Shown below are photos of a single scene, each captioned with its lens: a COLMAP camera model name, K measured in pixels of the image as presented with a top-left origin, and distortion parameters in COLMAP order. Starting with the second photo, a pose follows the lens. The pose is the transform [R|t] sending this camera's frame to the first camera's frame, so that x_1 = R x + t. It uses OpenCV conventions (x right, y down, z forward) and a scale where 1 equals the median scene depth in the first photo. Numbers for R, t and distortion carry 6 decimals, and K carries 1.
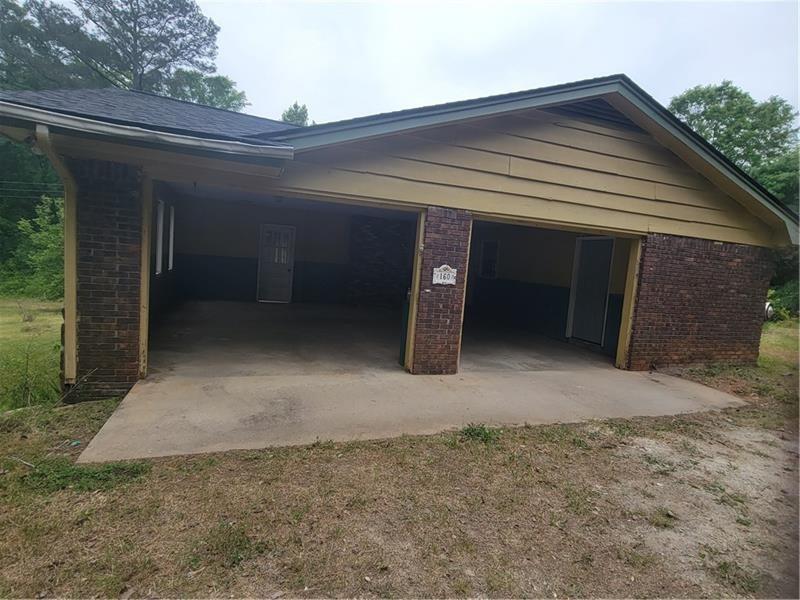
lens RADIAL K [[526.4, 0, 401.7], [0, 526.4, 321.4], [0, 0, 1]] dist [0.004917, 0.000576]
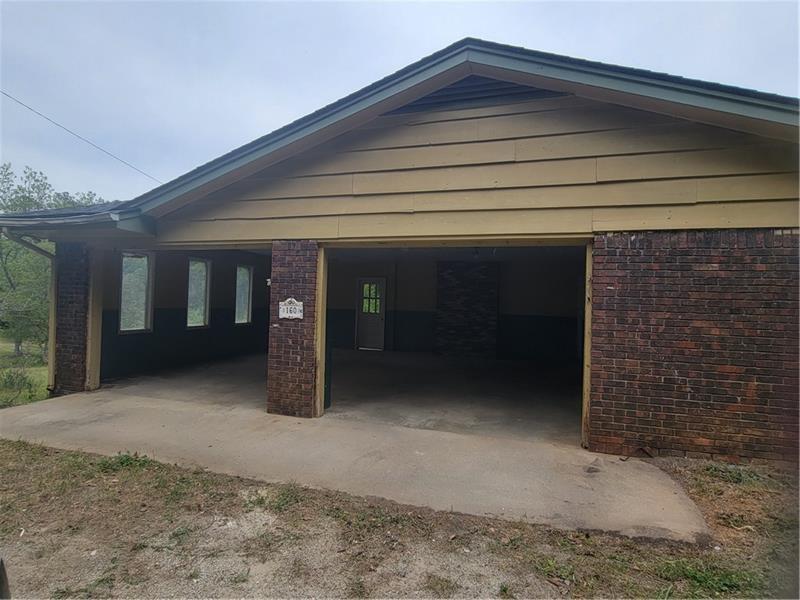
lens RADIAL K [[515.2, 0, 400.0], [0, 515.2, 300.0], [0, 0, 1]] dist [0.000654, 0.000604]
pose [[0.719525, -0.063552, -0.691553, 0.860929], [-0.053688, 0.987733, -0.146630, 0.022202], [0.692388, 0.142632, 0.707287, 0.468594]]
